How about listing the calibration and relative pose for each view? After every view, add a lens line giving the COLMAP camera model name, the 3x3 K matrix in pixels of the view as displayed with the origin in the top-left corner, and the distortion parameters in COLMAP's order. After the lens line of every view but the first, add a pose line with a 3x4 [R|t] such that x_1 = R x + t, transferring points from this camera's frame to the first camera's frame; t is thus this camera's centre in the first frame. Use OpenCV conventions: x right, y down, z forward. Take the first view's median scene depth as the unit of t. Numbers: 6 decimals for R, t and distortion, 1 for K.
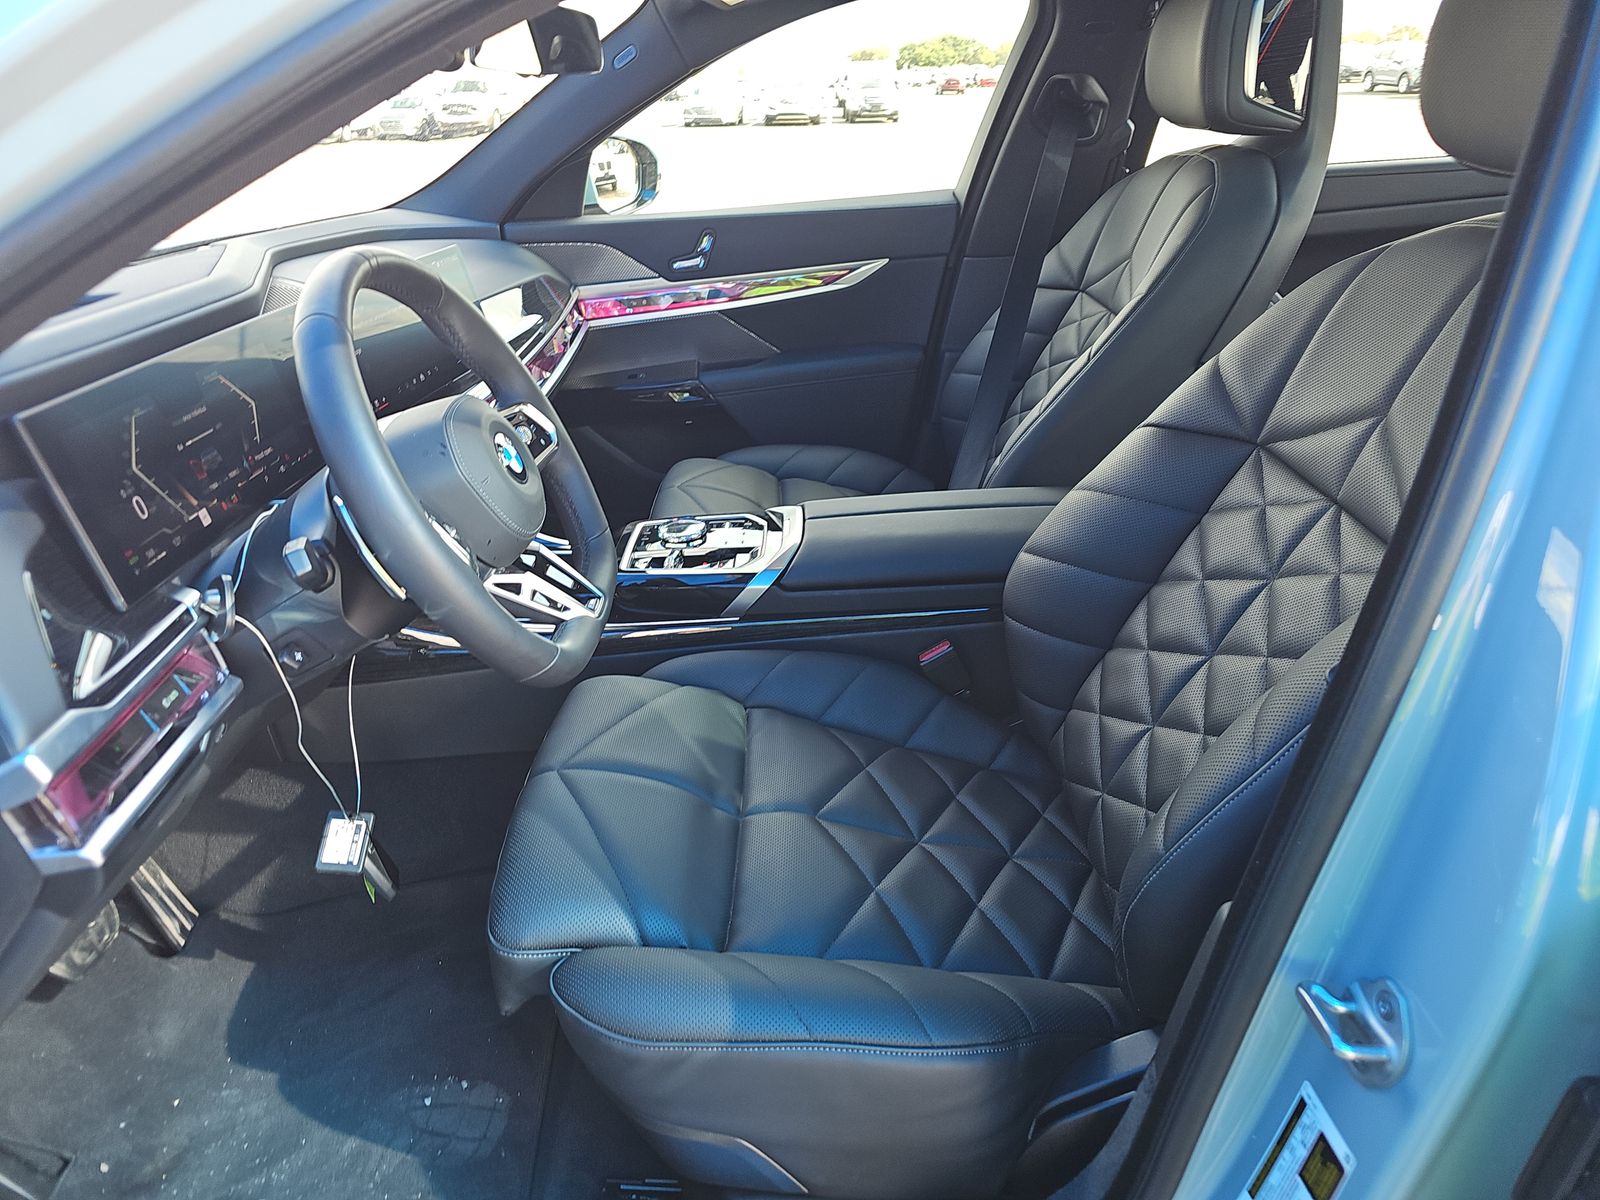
lens RADIAL K [[1073.5, 0, 800.0], [0, 1073.5, 600.0], [0, 0, 1]] dist [-0.002534, -0.050588]
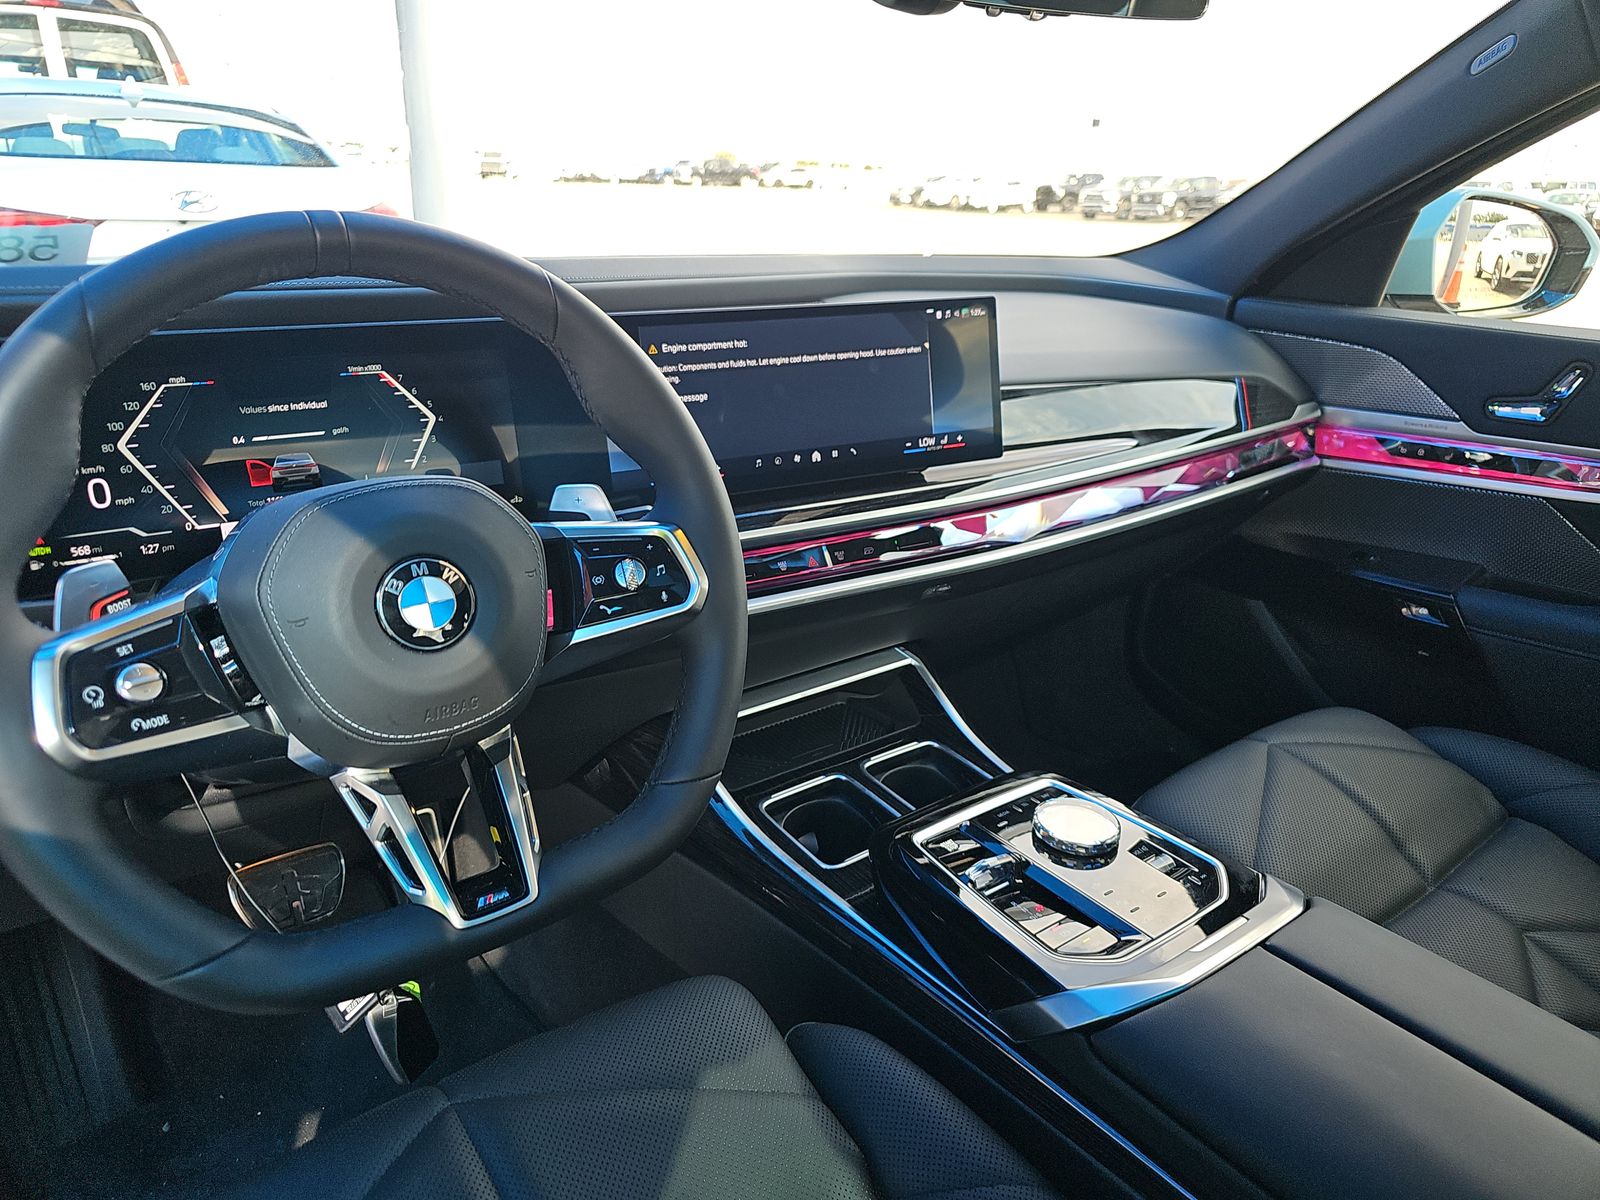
lens RADIAL K [[1053.8, 0, 805.3], [0, 1053.8, 591.4], [0, 0, 1]] dist [0.025391, -0.043051]
pose [[0.598101, 0.346762, -0.722517, 0.117458], [-0.397418, 0.911219, 0.108343, -0.131195], [0.695941, 0.222342, 0.682811, 0.355612]]
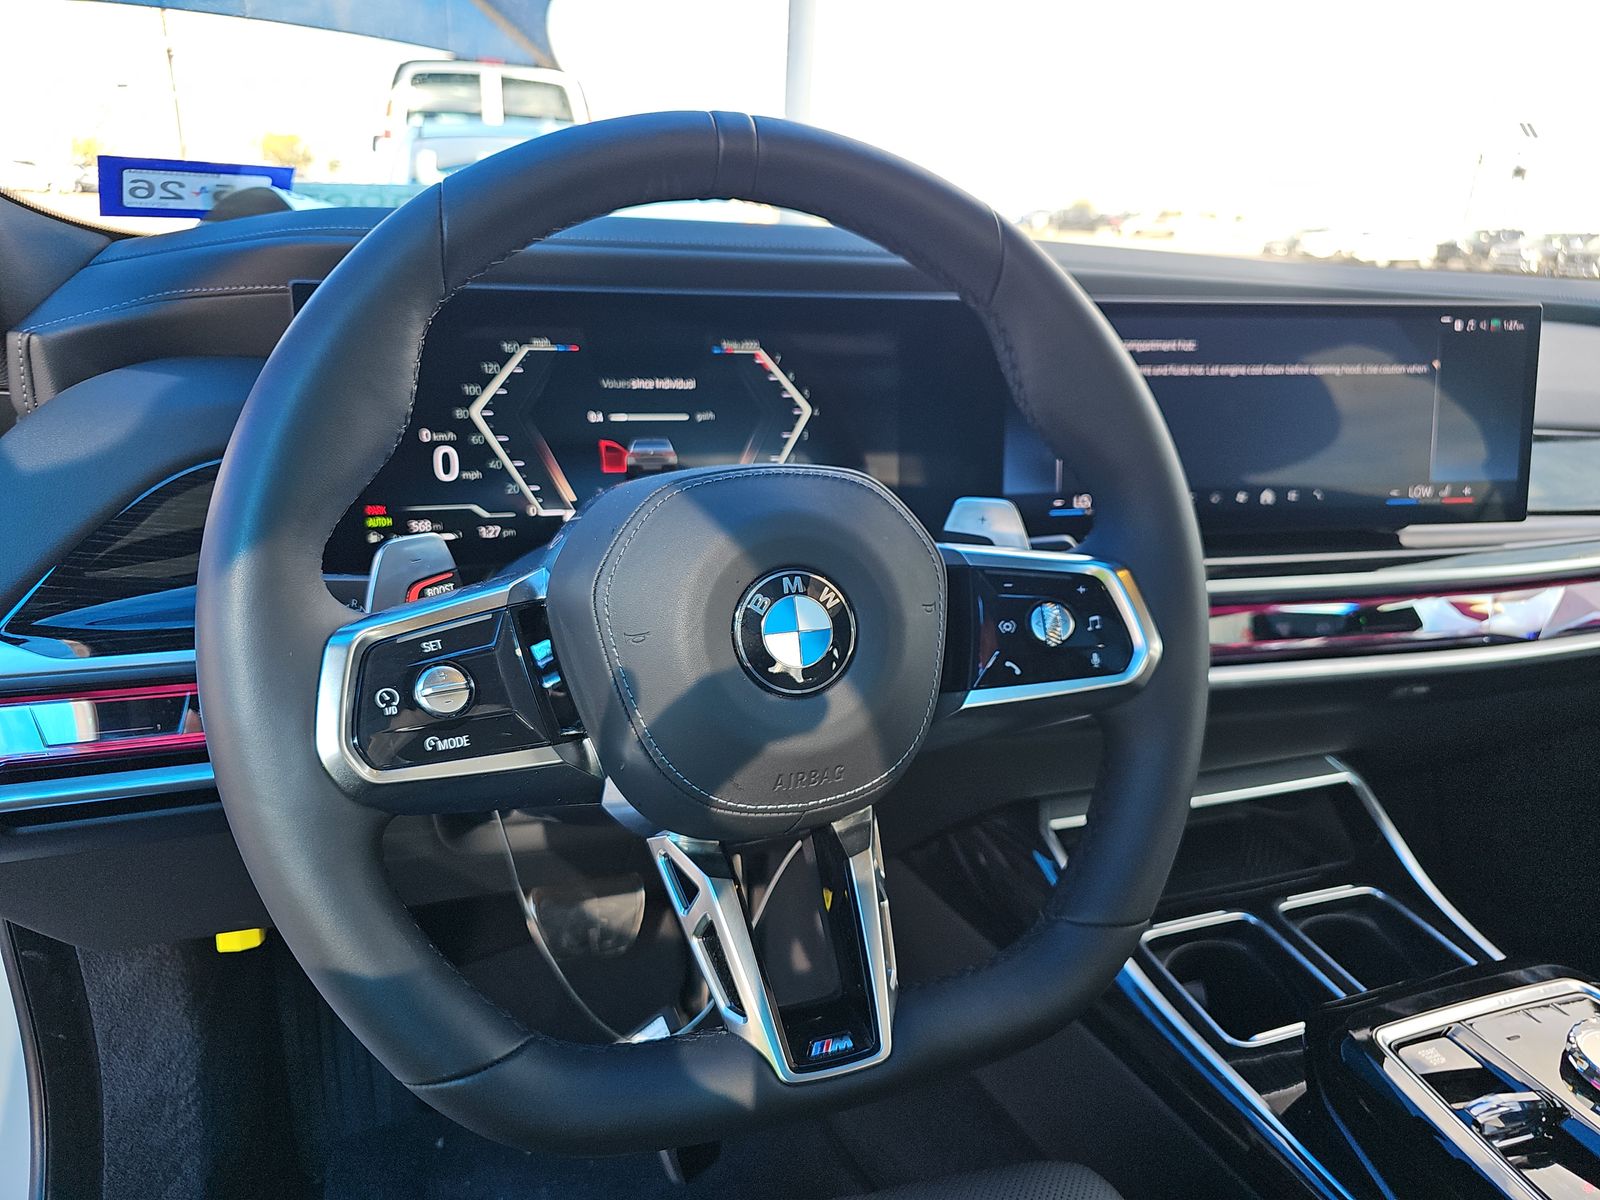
lens RADIAL K [[1073.5, 0, 800.0], [0, 1073.5, 600.0], [0, 0, 1]] dist [-0.002534, -0.050588]
pose [[0.323739, 0.371203, -0.870288, 0.042065], [-0.457236, 0.866665, 0.199570, -0.107358], [0.828329, 0.333318, 0.450300, 0.380141]]
